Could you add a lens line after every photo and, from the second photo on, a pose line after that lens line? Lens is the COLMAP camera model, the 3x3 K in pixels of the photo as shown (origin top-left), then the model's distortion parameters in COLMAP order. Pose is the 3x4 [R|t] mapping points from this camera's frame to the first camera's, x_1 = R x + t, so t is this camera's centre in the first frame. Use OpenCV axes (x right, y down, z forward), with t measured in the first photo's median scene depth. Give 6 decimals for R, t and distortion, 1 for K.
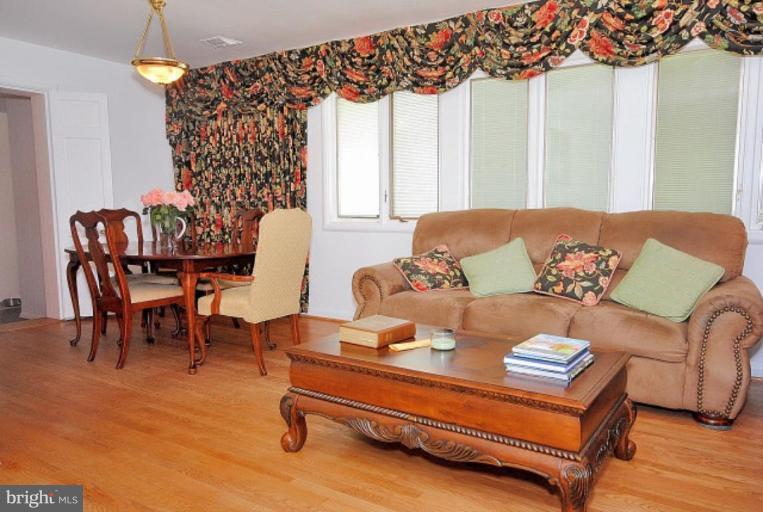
lens RADIAL K [[563.3, 0, 381.5], [0, 563.3, 256.0], [0, 0, 1]] dist [0.010581, 0.008744]
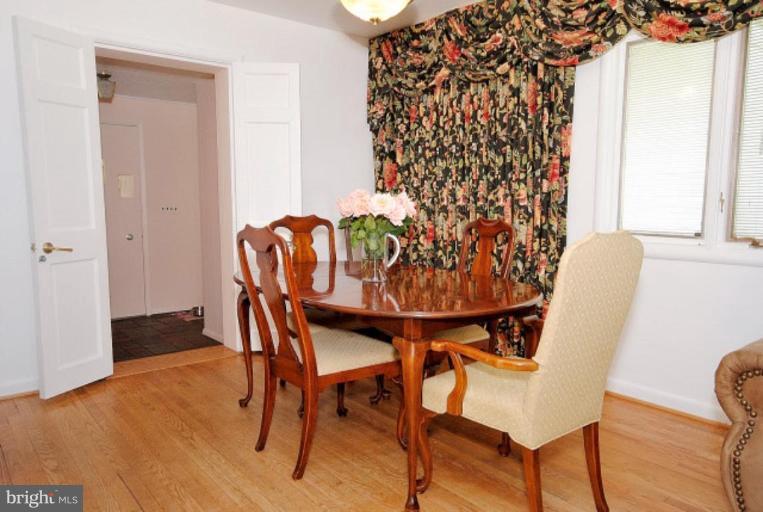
lens RADIAL K [[563.3, 0, 381.5], [0, 563.3, 256.0], [0, 0, 1]] dist [0.010581, 0.008744]
pose [[0.952316, 0.039469, -0.302548, -0.137580], [-0.037039, 0.999219, 0.013767, -0.041377], [0.302856, -0.001904, 0.953035, 0.304719]]
